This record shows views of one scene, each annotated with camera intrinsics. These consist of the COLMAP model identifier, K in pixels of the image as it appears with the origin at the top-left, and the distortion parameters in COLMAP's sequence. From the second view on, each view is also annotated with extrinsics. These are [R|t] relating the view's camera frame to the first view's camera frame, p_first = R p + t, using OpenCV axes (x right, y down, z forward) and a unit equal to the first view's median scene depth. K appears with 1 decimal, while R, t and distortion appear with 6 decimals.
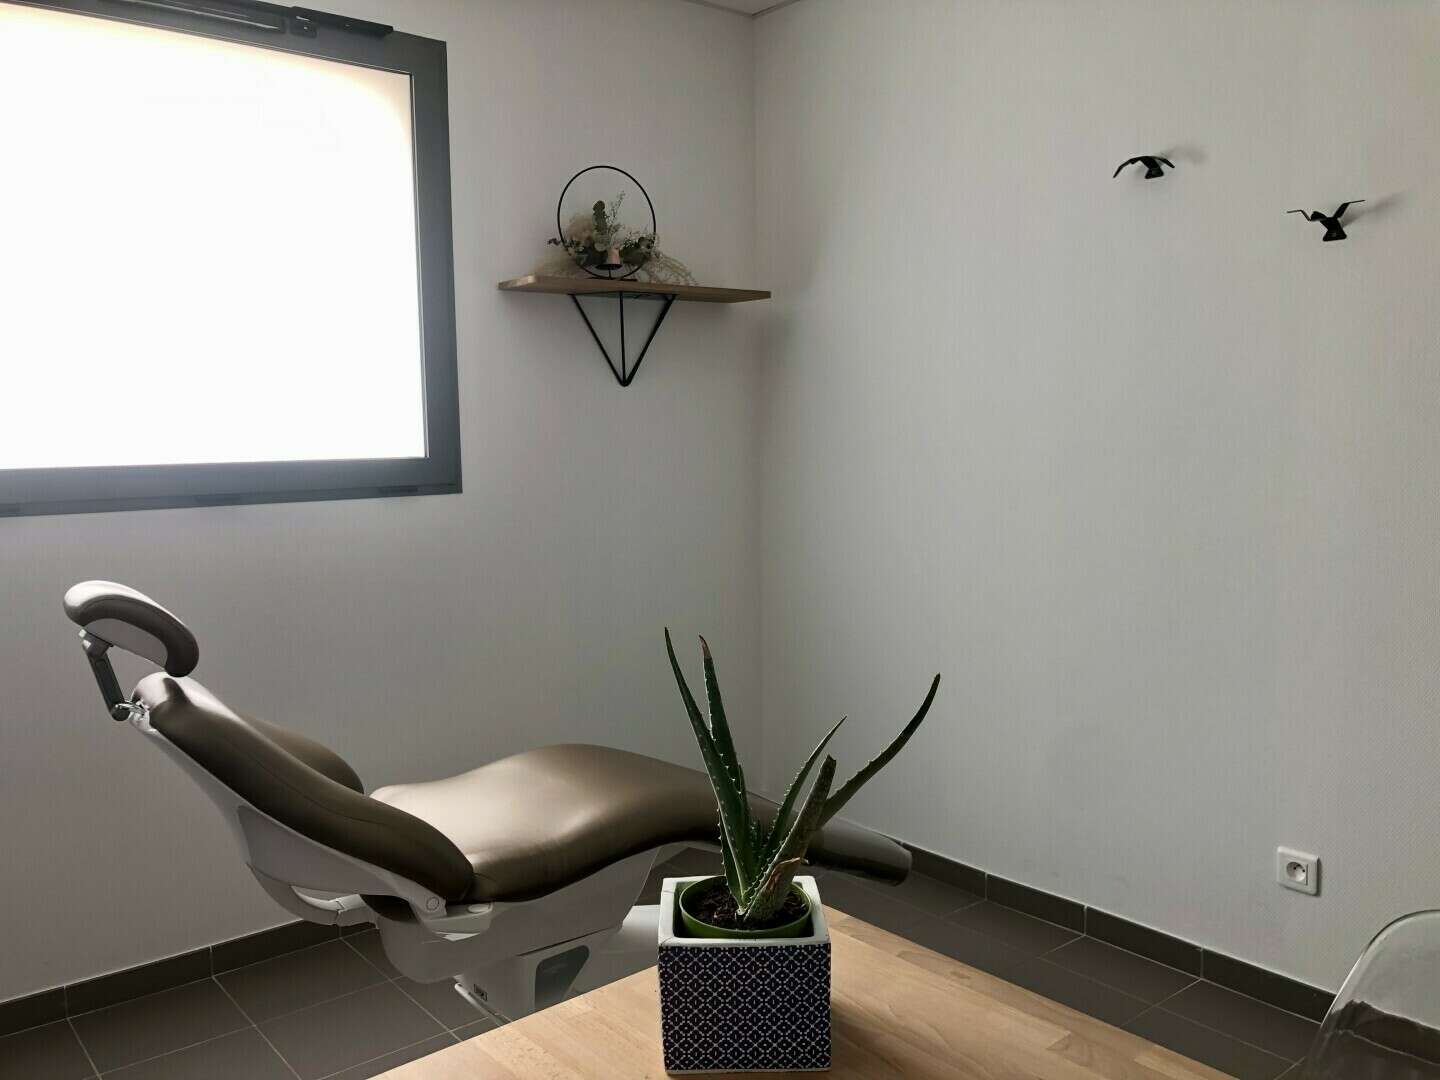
lens RADIAL K [[1183.0, 0, 720.0], [0, 1183.0, 540.0], [0, 0, 1]] dist [0.007335, 0.004394]
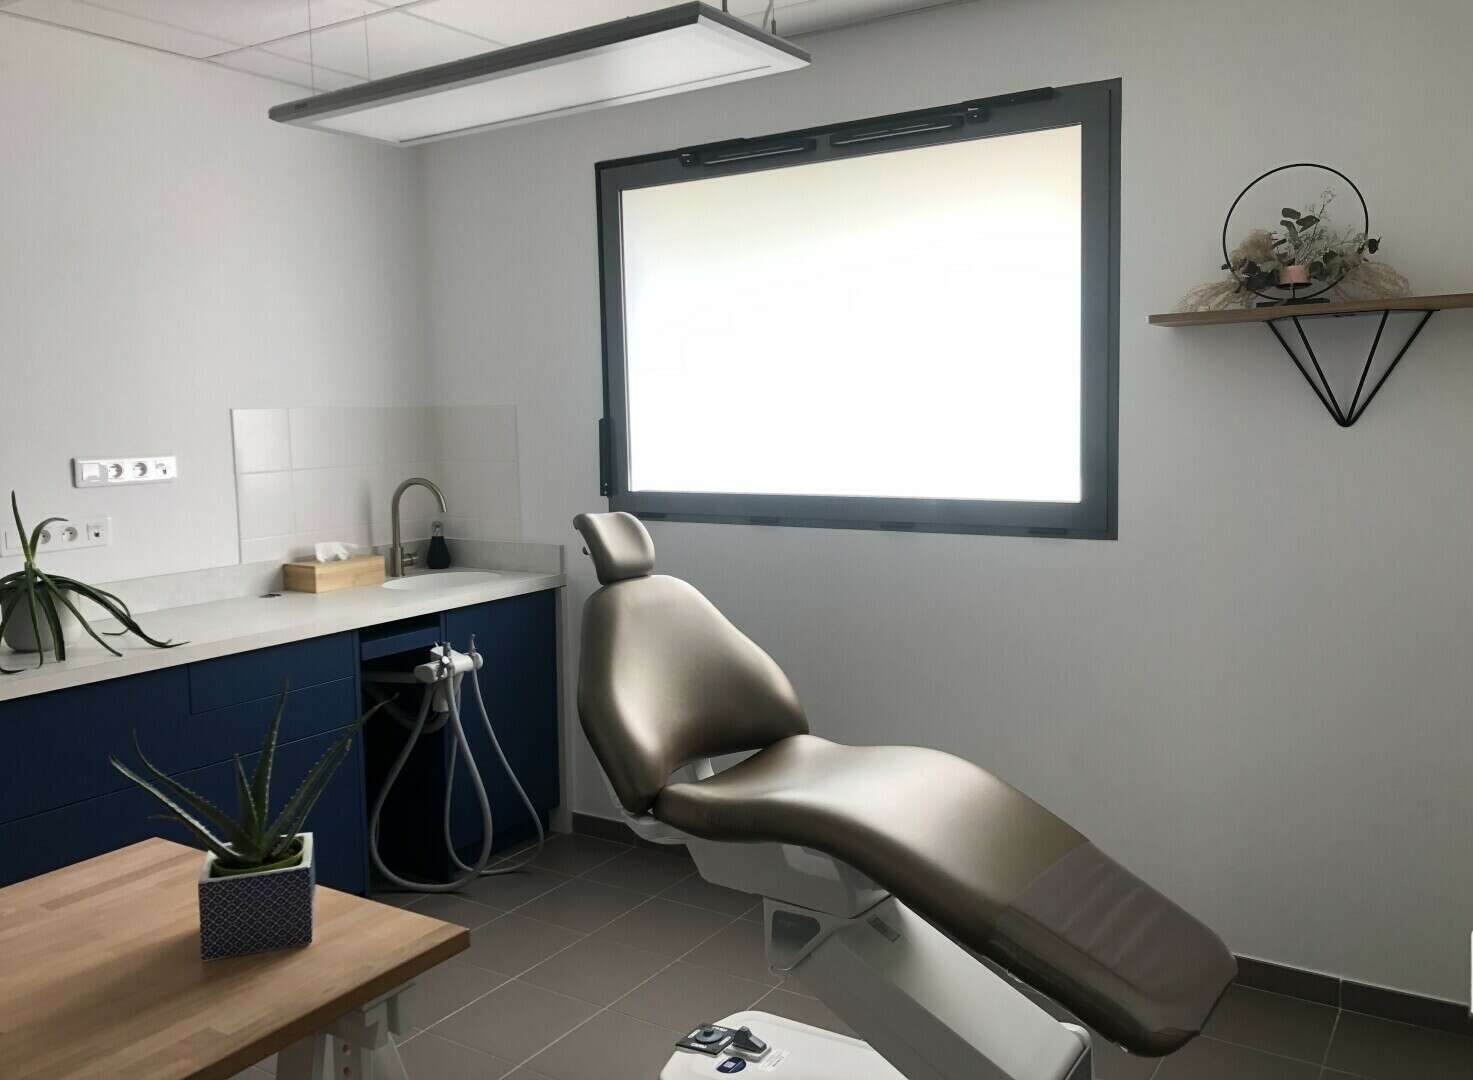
lens RADIAL K [[1213.3, 0, 736.5], [0, 1213.3, 540.0], [0, 0, 1]] dist [-0.004489, -0.001375]
pose [[0.326607, 0.119528, -0.937572, 0.619319], [-0.061593, 0.992554, 0.105081, -0.126196], [0.943151, 0.023427, 0.331537, 0.373251]]
